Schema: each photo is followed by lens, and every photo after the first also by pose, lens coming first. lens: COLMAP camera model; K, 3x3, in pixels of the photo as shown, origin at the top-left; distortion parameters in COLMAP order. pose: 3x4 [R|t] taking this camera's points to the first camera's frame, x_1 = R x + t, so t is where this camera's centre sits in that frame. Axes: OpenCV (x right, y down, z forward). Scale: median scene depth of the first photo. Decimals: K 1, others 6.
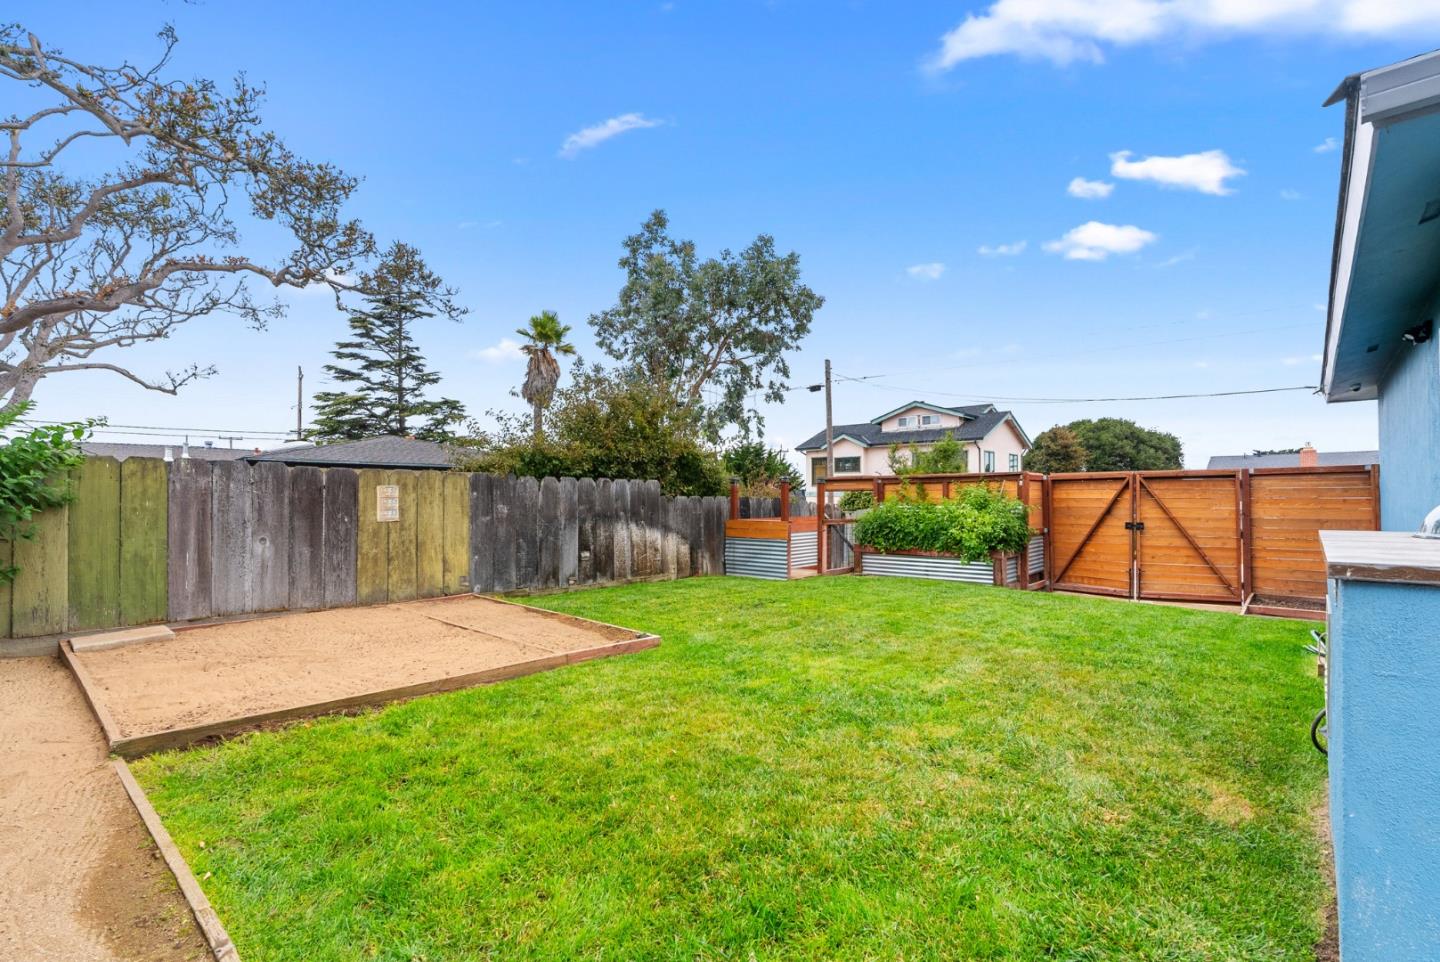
lens RADIAL K [[667.2, 0, 720.0], [0, 667.2, 481.0], [0, 0, 1]] dist [-0.017119, 0.000060]
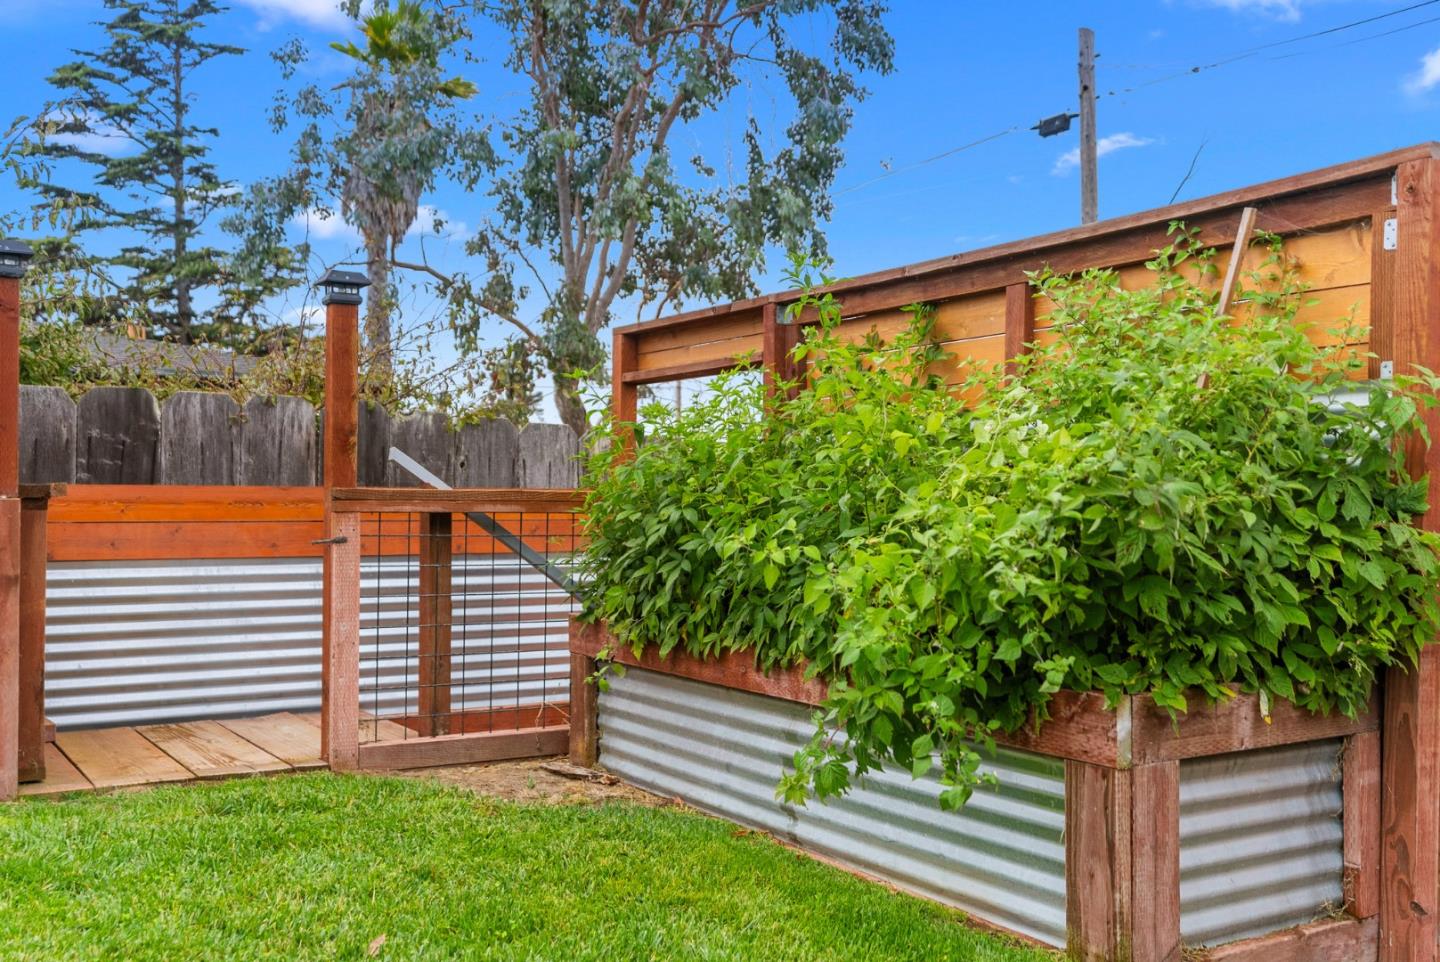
lens RADIAL K [[1438.2, 0, 720.0], [0, 1438.2, 481.0], [0, 0, 1]] dist [-0.003031, -0.002930]
pose [[0.961950, 0.008036, -0.273106, 0.180914], [-0.005583, 0.999937, 0.009757, 0.025292], [0.273167, -0.007861, 0.961935, 0.299543]]
